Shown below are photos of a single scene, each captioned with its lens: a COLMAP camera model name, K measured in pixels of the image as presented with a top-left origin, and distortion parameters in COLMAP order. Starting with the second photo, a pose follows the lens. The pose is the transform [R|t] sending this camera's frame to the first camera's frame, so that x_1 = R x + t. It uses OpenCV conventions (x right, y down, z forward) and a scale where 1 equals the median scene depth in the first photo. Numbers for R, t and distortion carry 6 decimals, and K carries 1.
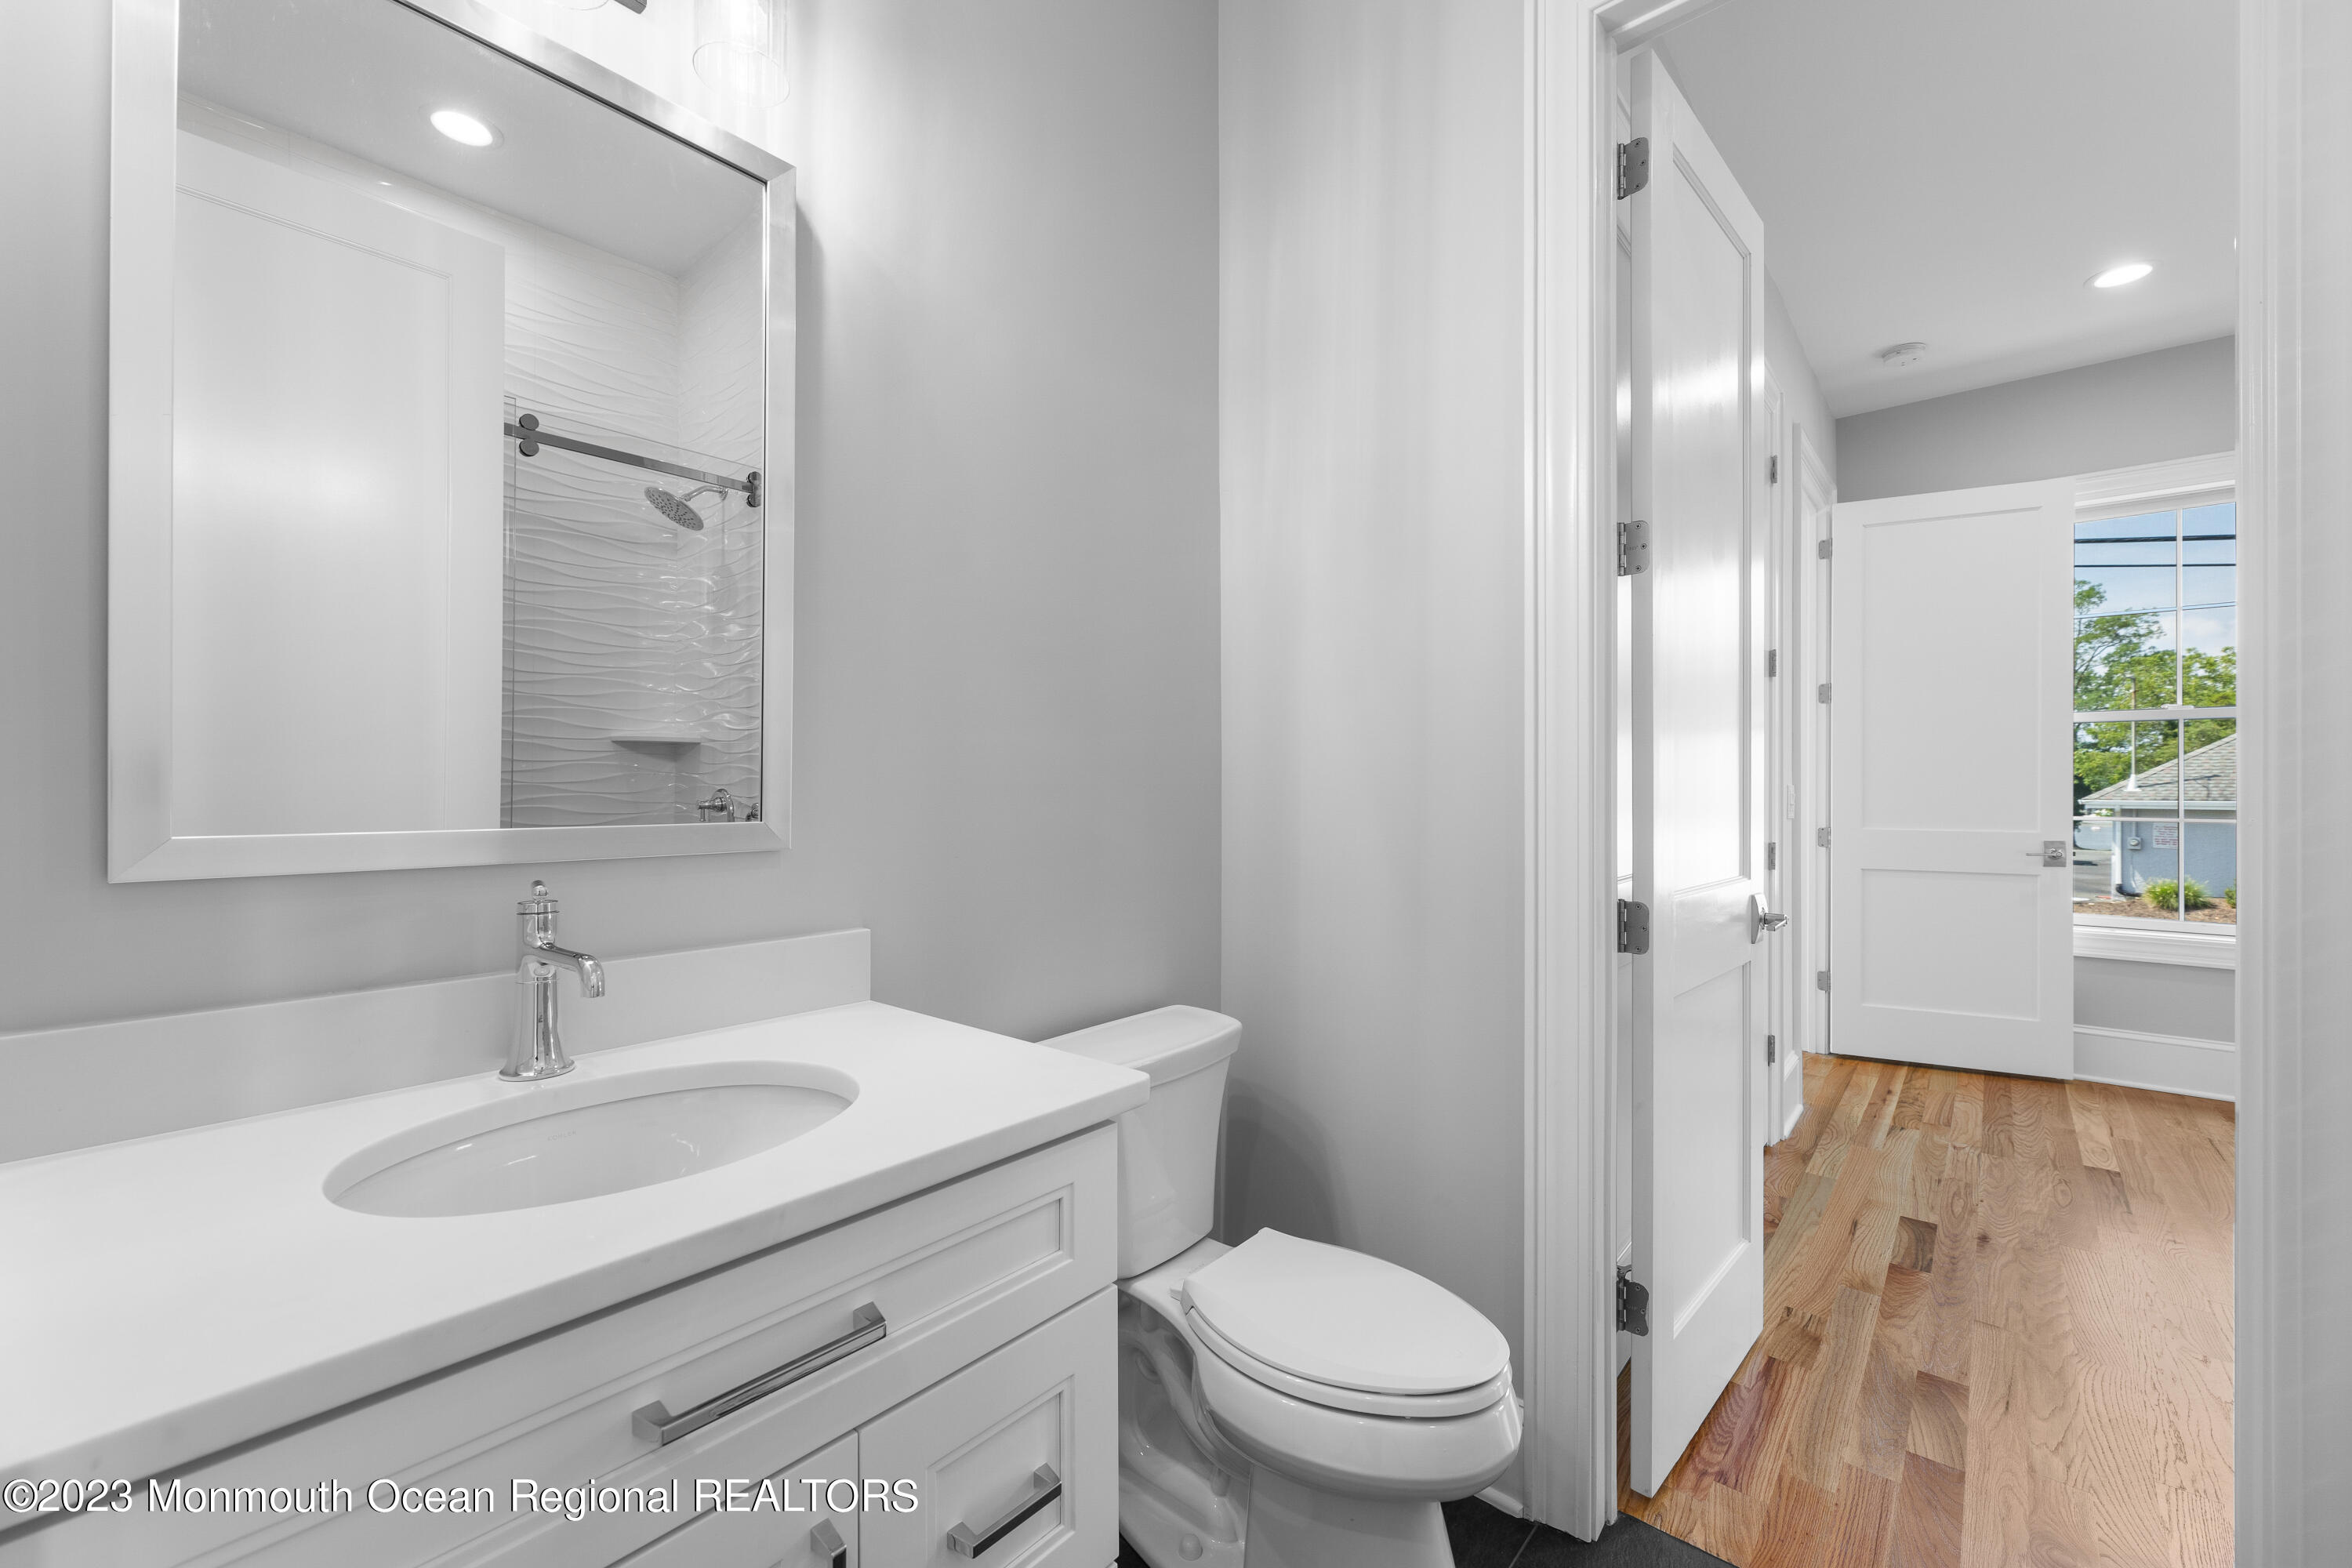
lens RADIAL K [[942.5, 0, 1182.4], [0, 942.5, 779.6], [0, 0, 1]] dist [0.001937, 0.000007]
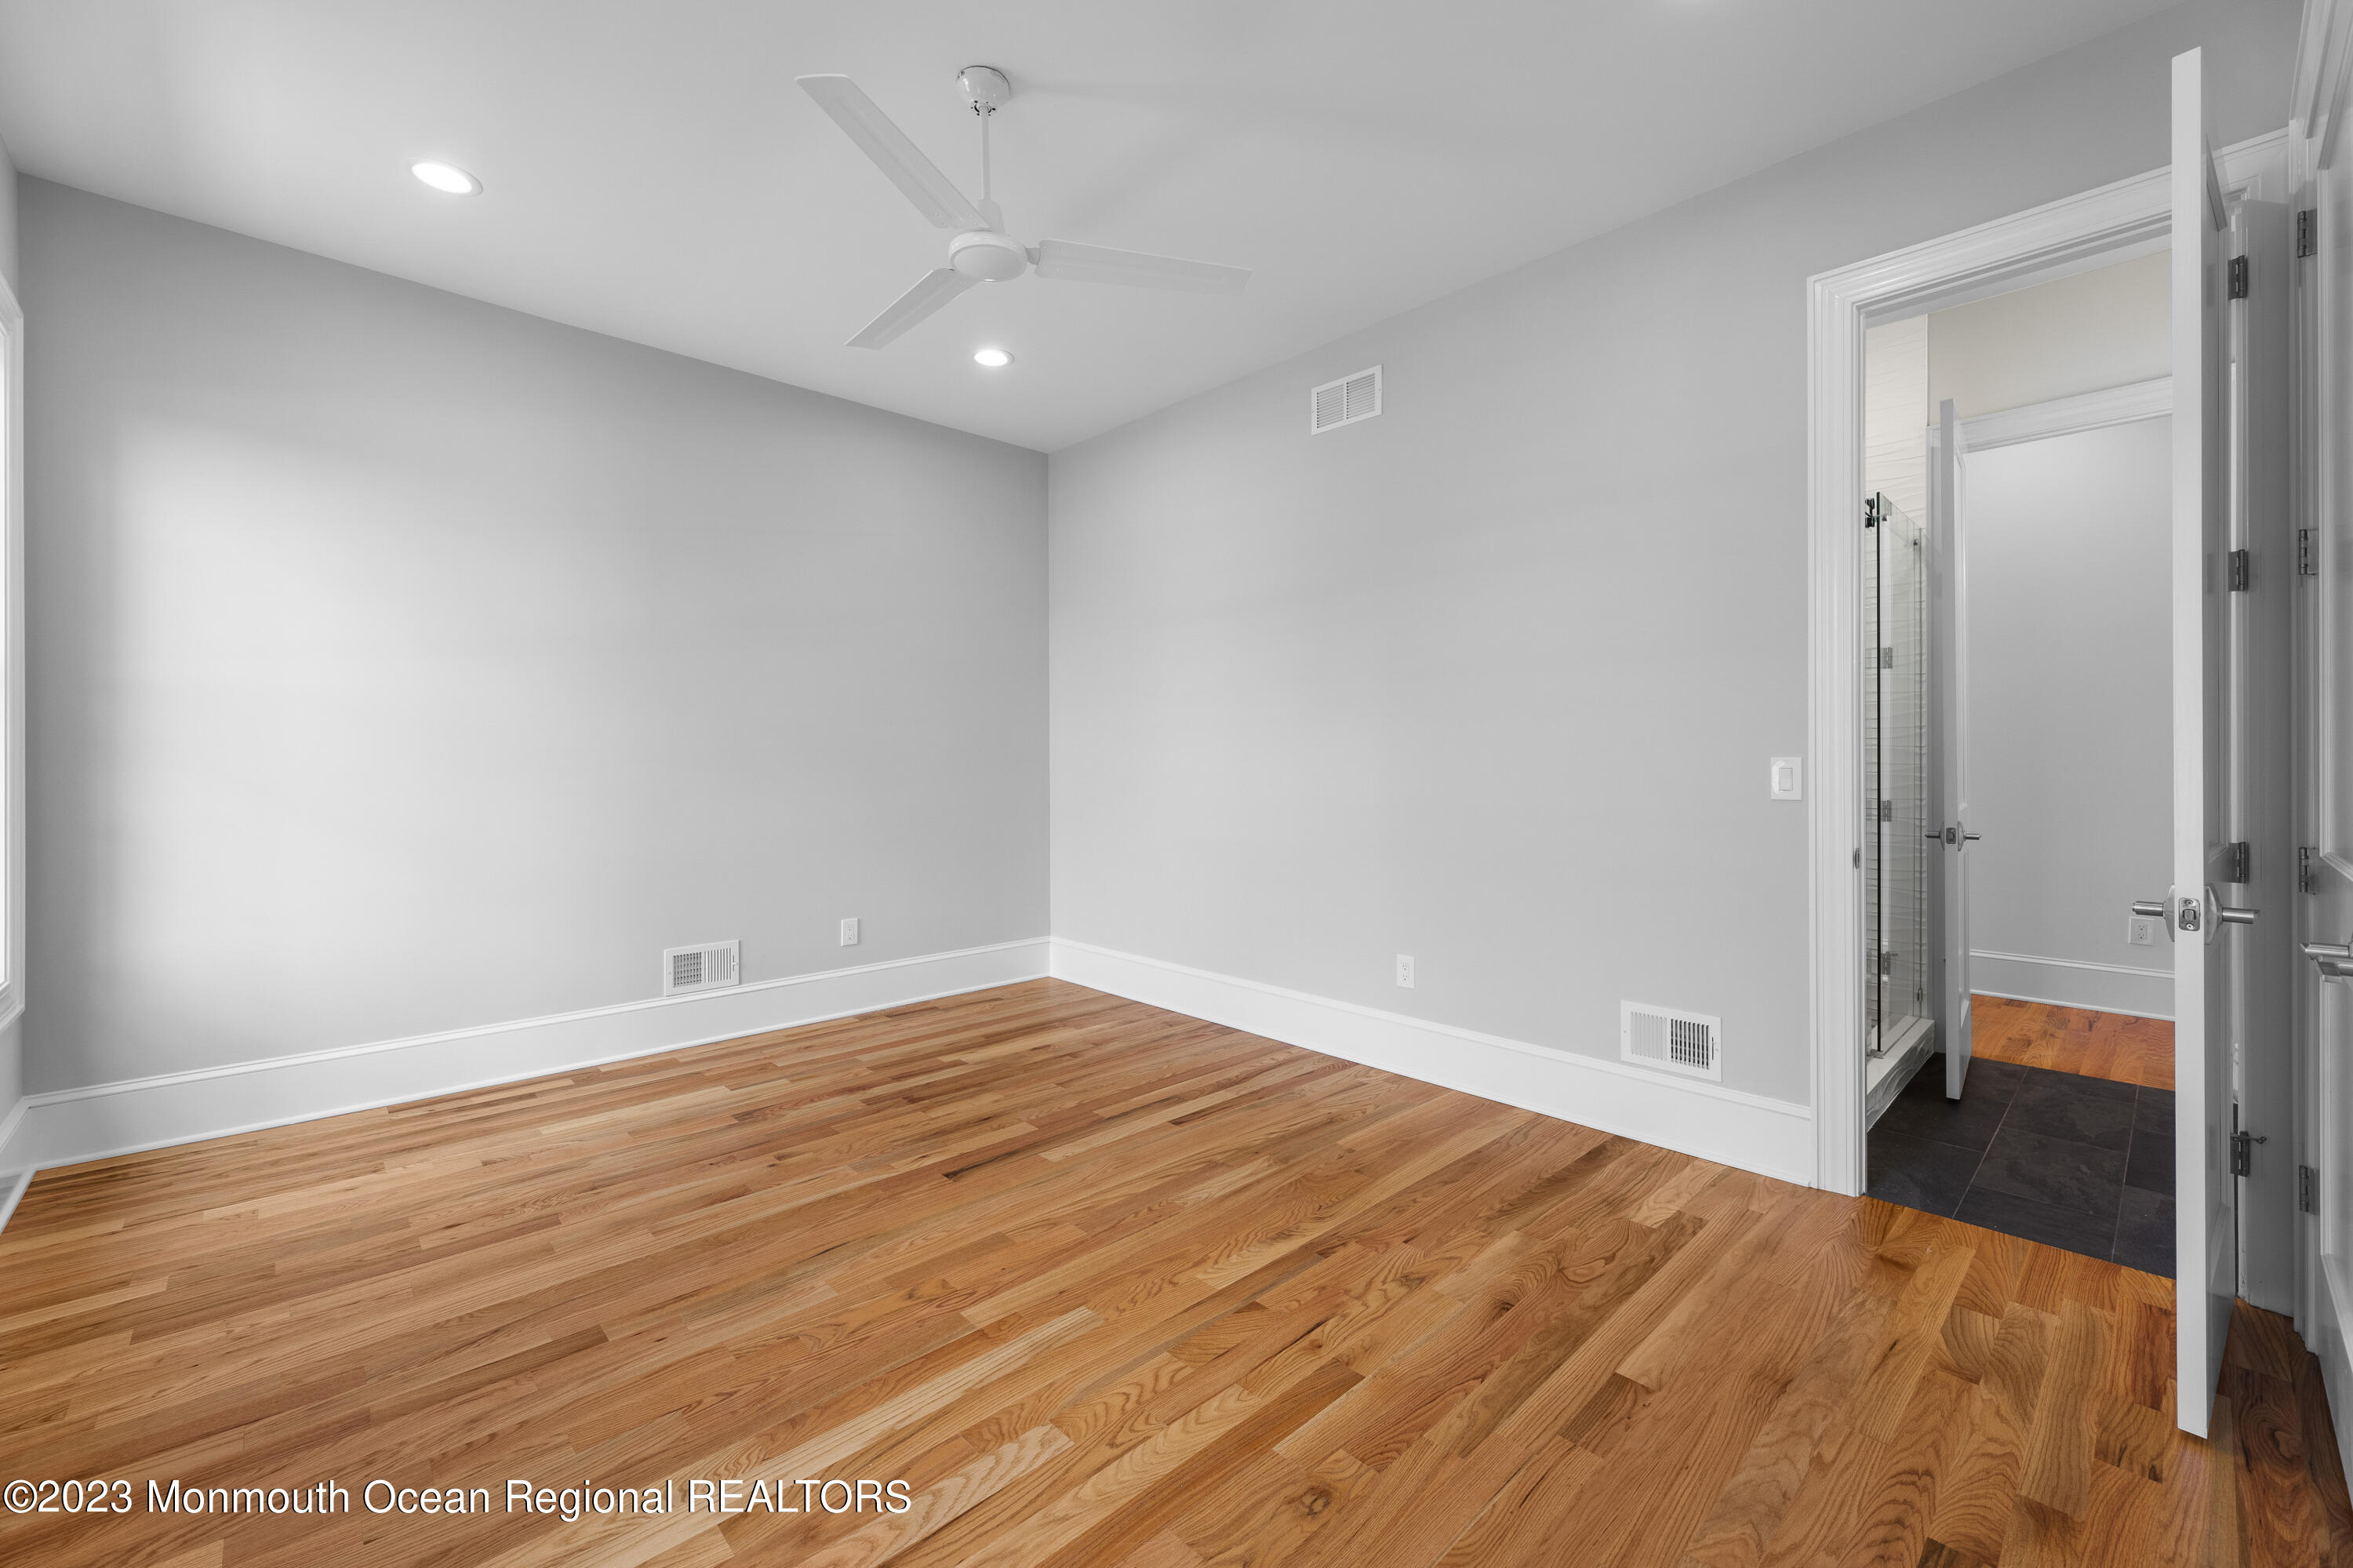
lens RADIAL K [[942.9, 0, 1182.9], [0, 942.9, 779.6], [0, 0, 1]] dist [0.001937, 0.000007]
pose [[-0.994631, 0.002071, 0.103461, 1.588435], [0.002324, 0.999995, 0.002324, 0.023977], [-0.103456, 0.002552, -0.994631, 2.180341]]
